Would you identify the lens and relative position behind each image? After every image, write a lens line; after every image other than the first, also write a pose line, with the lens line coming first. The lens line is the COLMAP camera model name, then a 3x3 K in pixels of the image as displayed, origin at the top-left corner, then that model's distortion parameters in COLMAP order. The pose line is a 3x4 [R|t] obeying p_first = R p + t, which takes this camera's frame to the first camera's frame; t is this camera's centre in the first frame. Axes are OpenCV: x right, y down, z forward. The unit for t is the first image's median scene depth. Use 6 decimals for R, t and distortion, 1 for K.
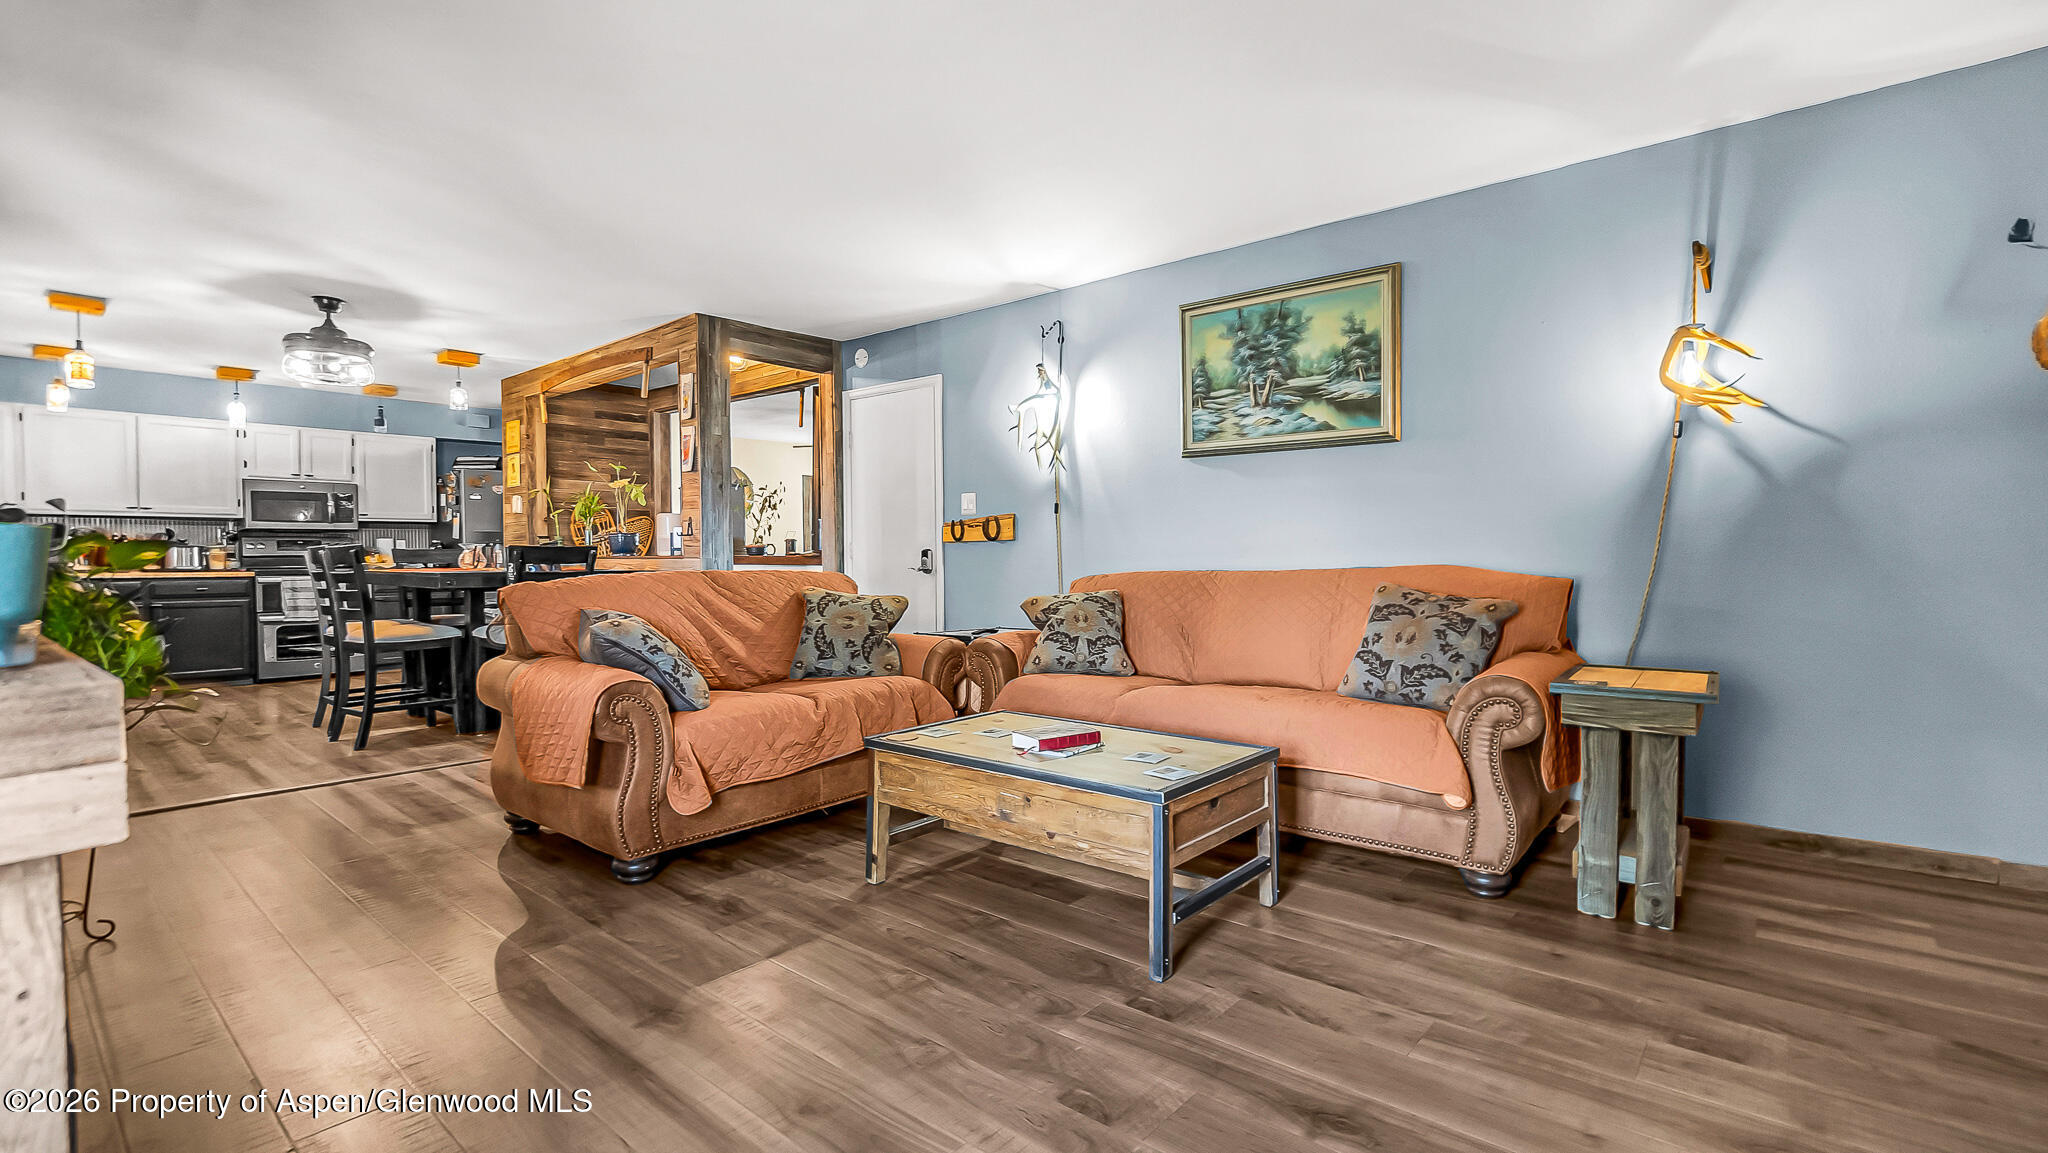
lens RADIAL K [[900.7, 0, 1029.3], [0, 900.7, 576.9], [0, 0, 1]] dist [-0.004690, -0.000253]
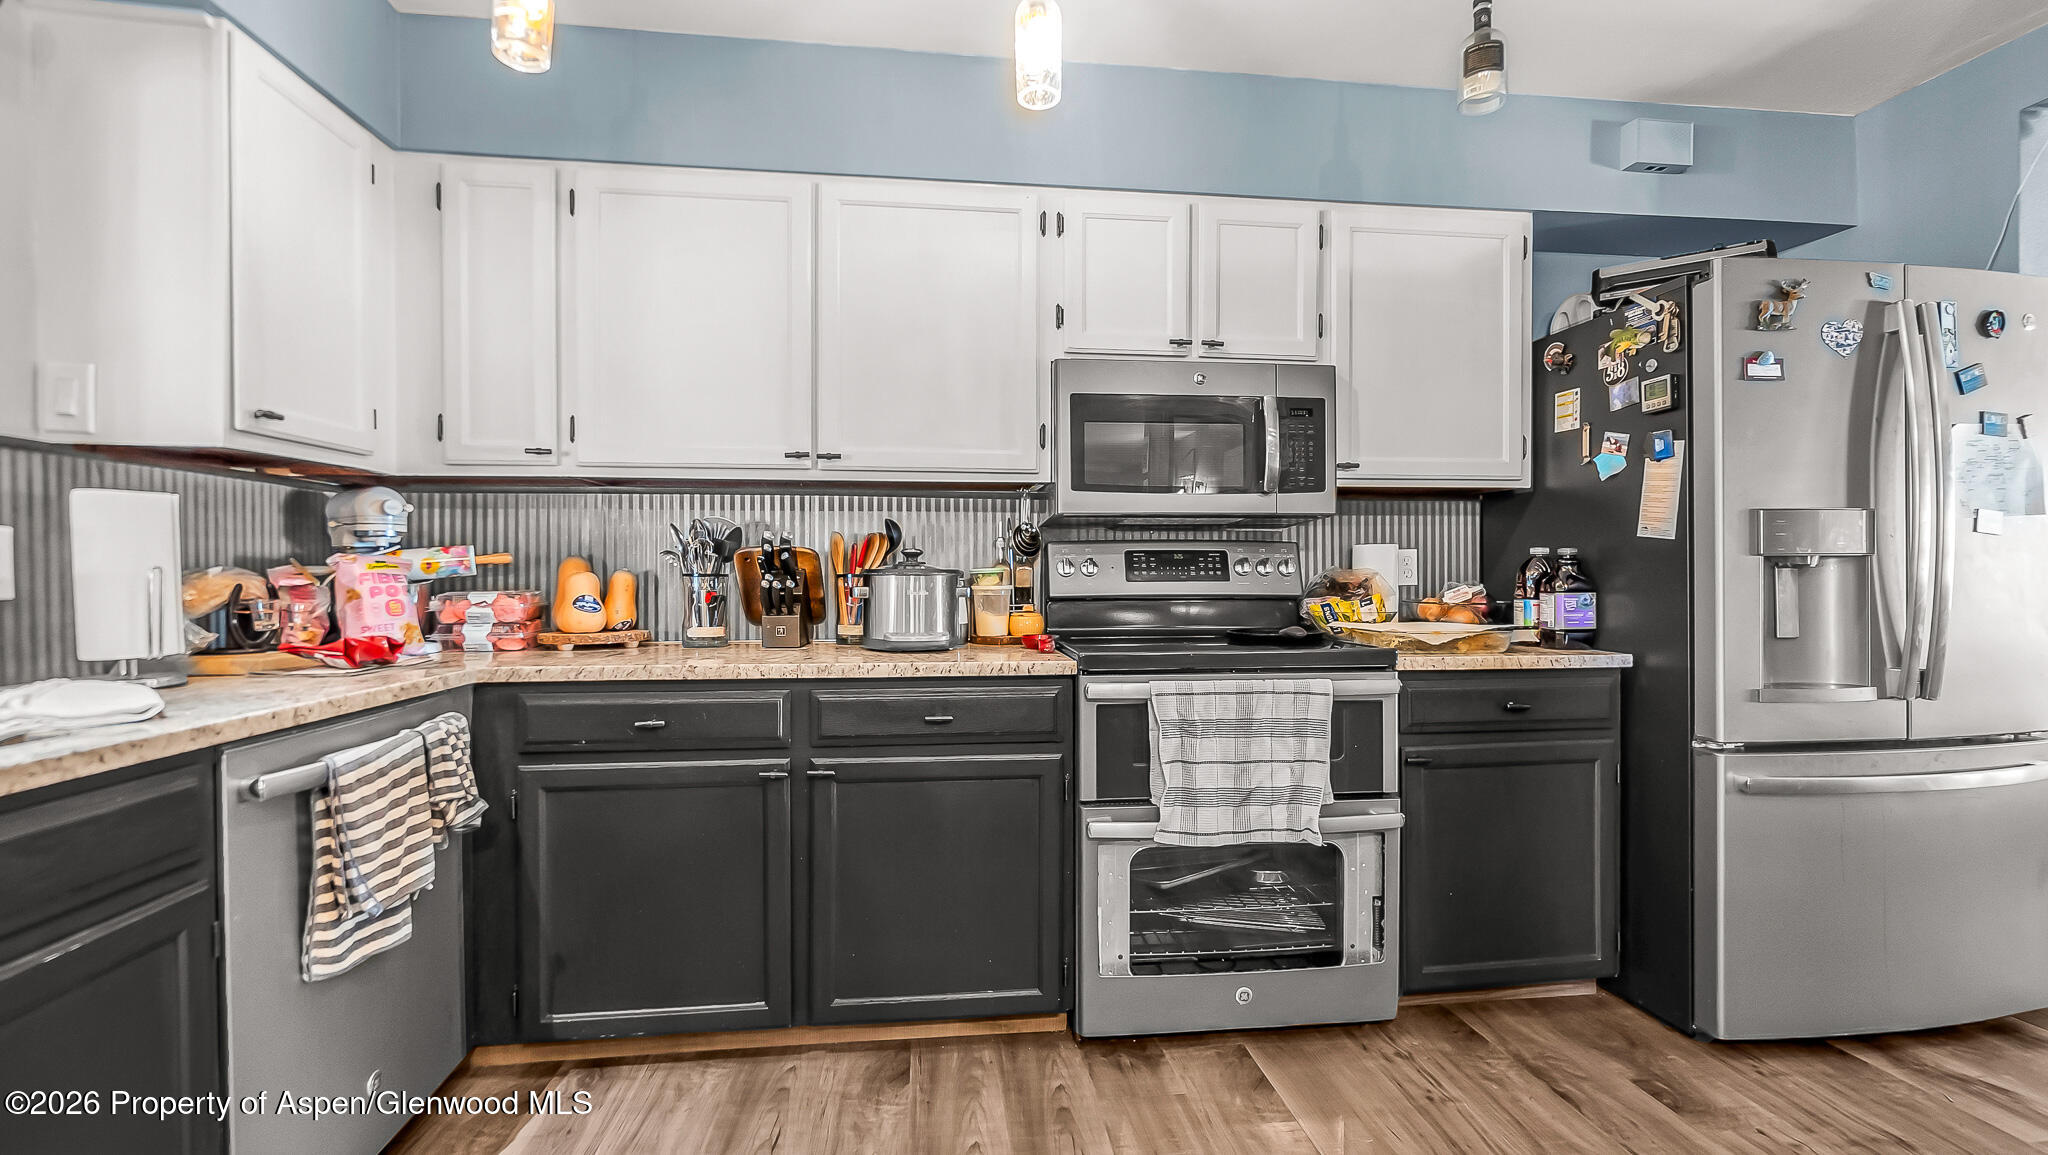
lens RADIAL K [[900.7, 0, 1029.3], [0, 900.7, 577.9], [0, 0, 1]] dist [-0.004690, -0.000253]
pose [[0.731078, 0.007441, -0.682253, -0.668847], [-0.018225, 0.999797, -0.008626, -0.028456], [0.682050, 0.018740, 0.731065, 0.767339]]
